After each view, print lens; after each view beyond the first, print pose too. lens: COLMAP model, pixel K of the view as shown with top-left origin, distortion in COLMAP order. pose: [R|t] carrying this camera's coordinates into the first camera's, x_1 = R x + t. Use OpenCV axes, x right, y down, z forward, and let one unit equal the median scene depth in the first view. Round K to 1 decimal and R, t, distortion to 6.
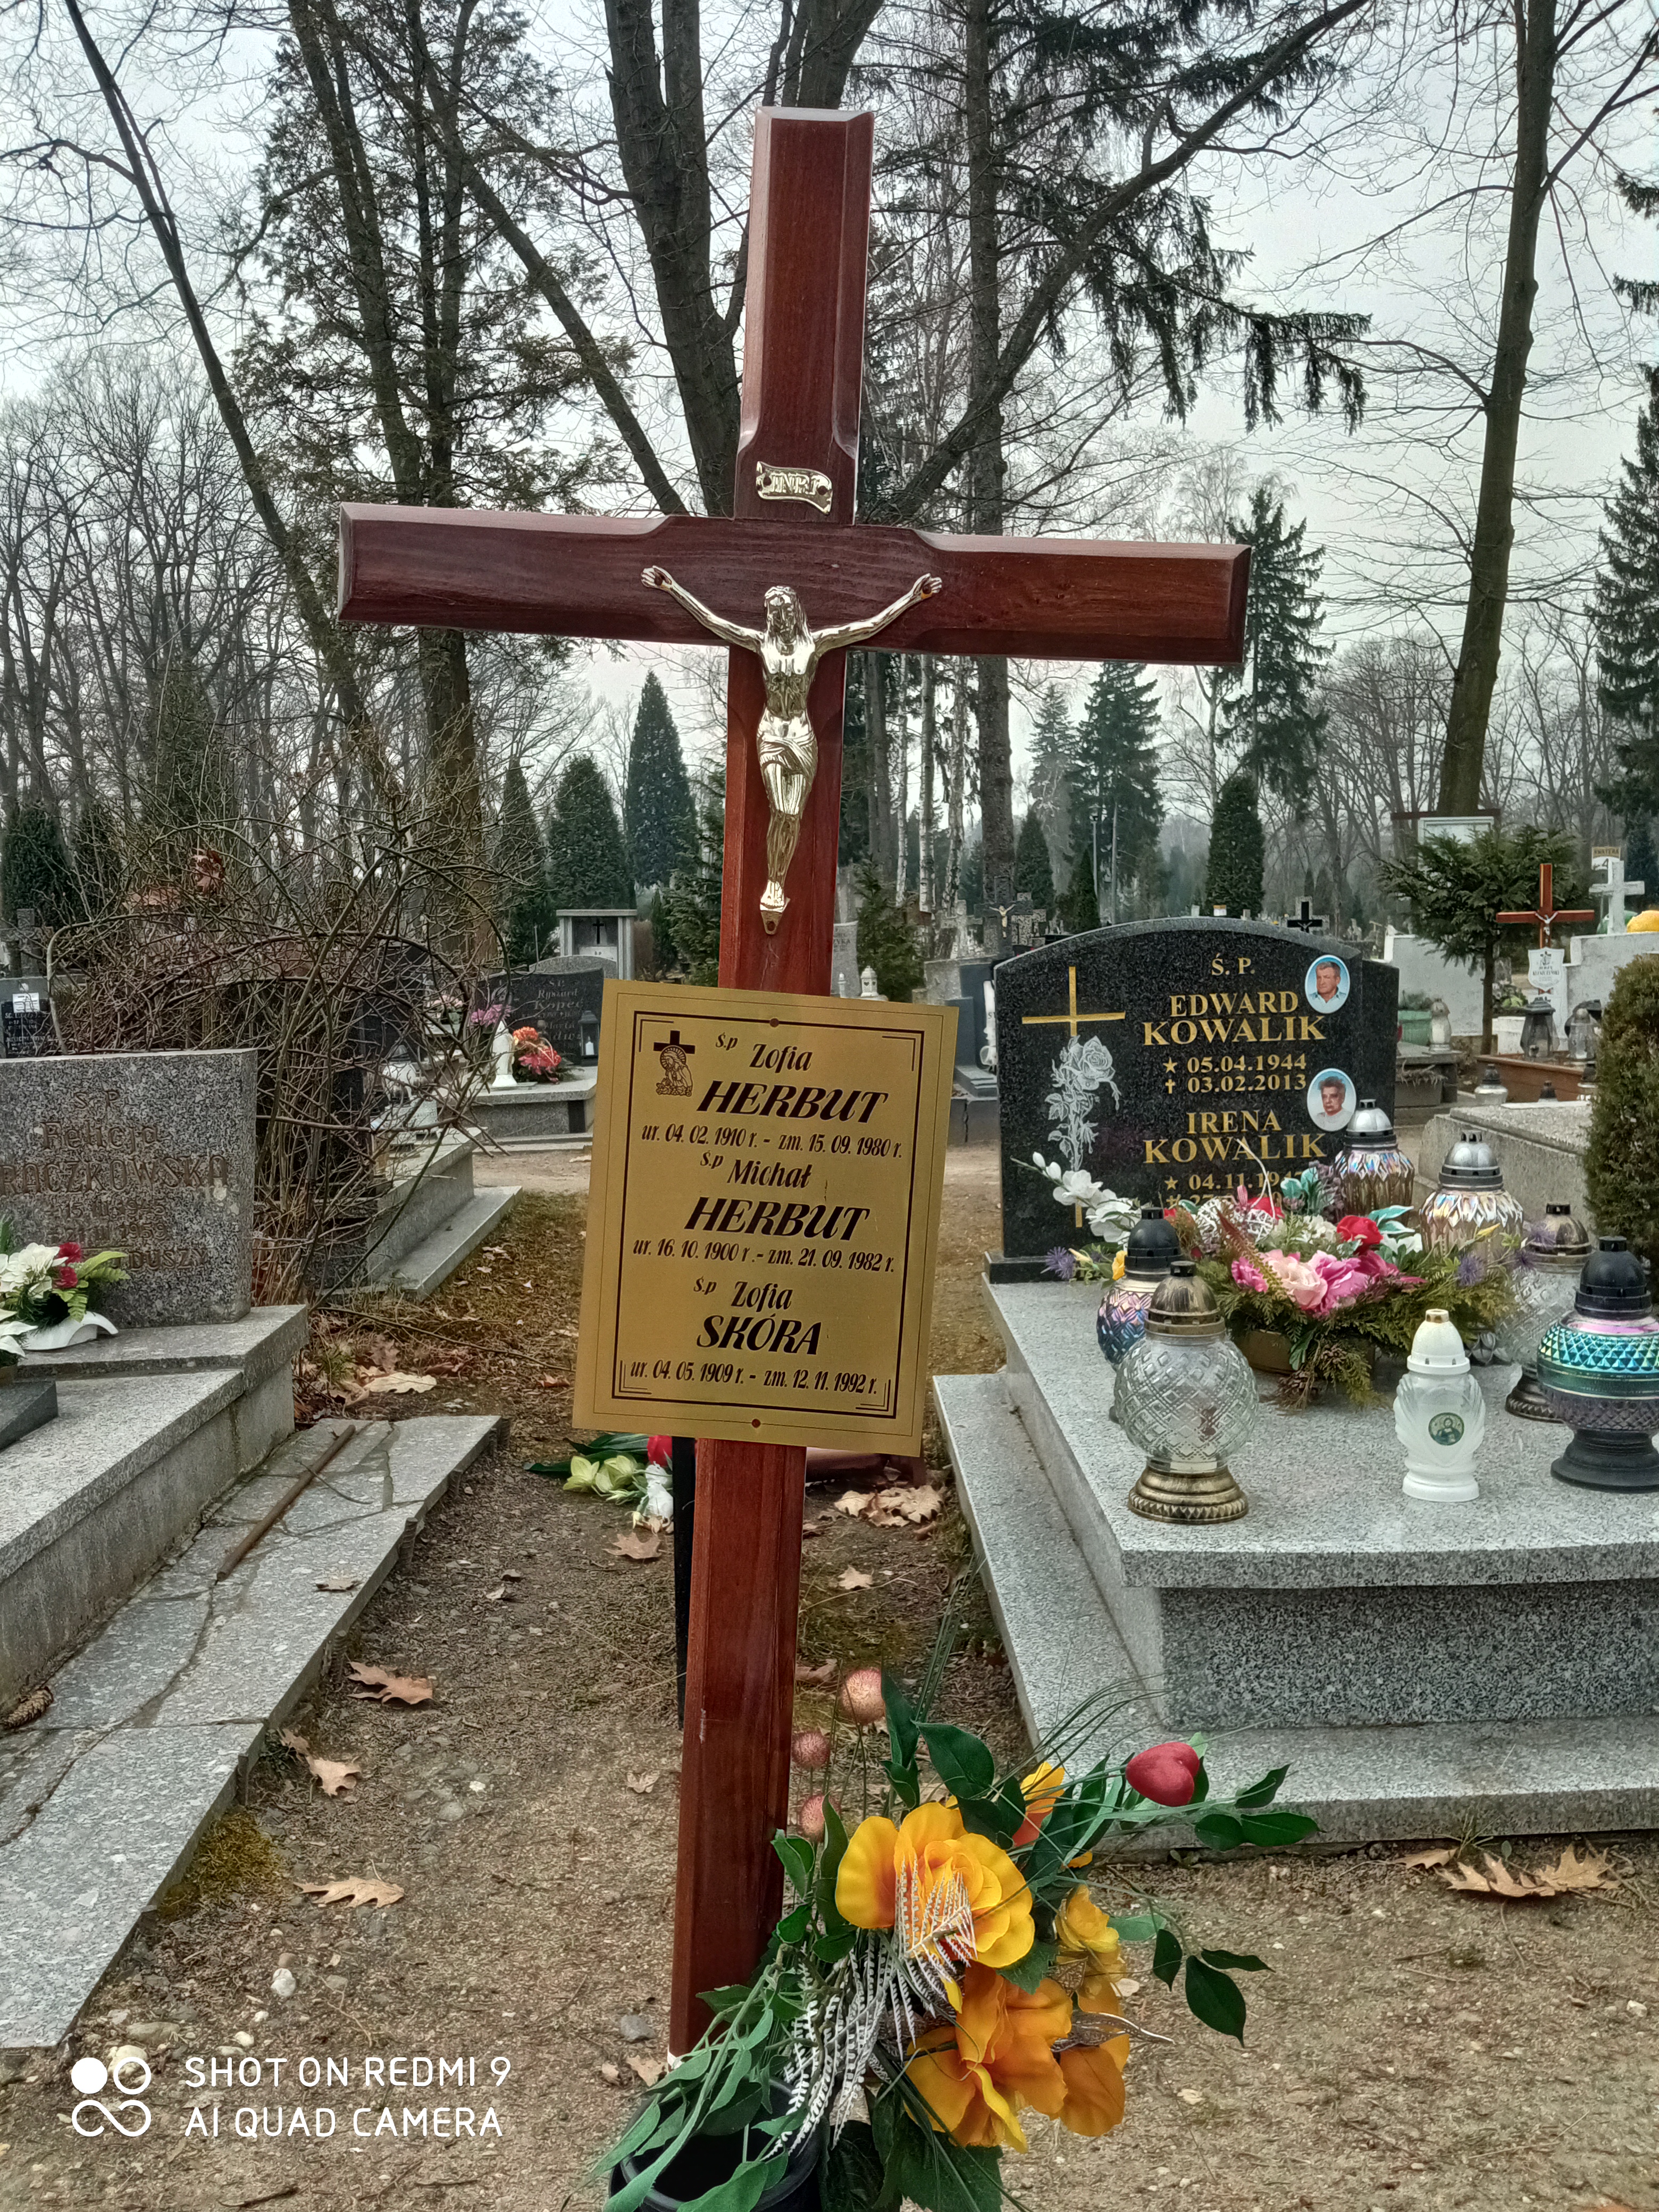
lens RADIAL K [[1774.5, 0, 799.0], [0, 1774.5, 1109.2], [0, 0, 1]] dist [0.126984, -0.206026]
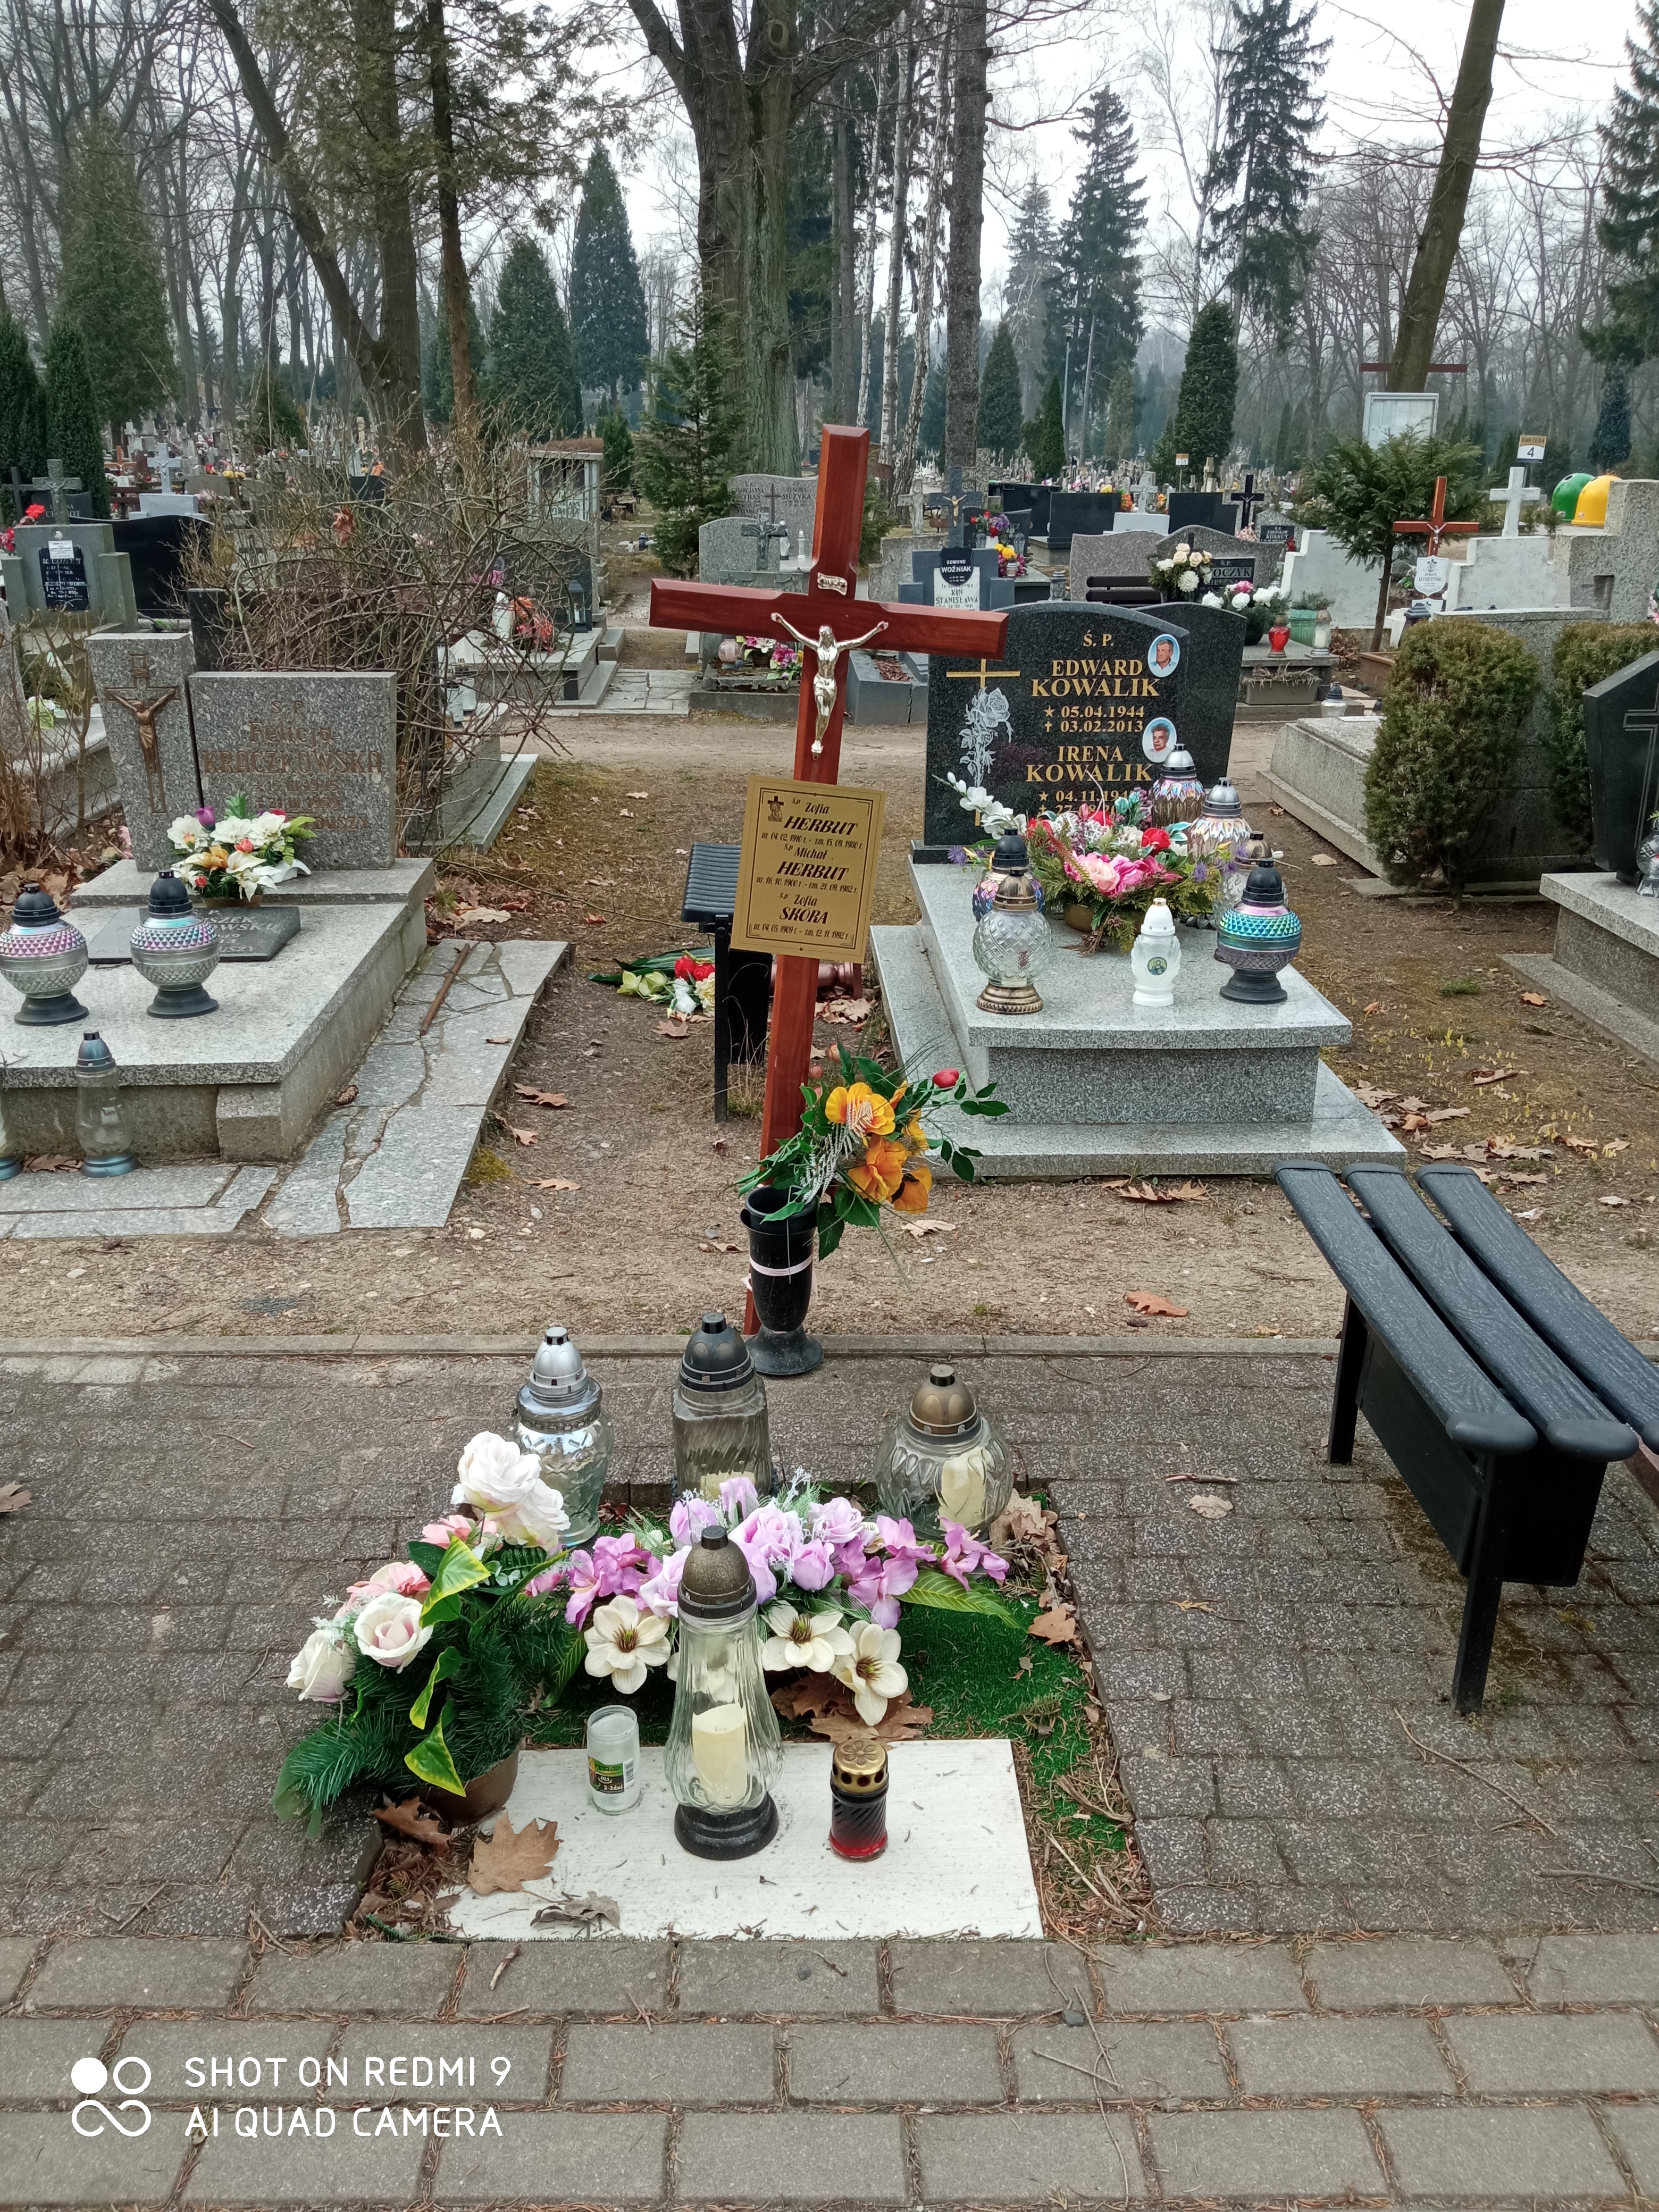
lens RADIAL K [[1728.5, 0, 829.5], [0, 1728.5, 1106.0], [0, 0, 1]] dist [0.076430, -0.112528]
pose [[0.998131, 0.028760, 0.053913, -0.031951], [-0.041573, 0.966253, 0.254217, -0.069563], [-0.044782, -0.255983, 0.965643, -0.424184]]
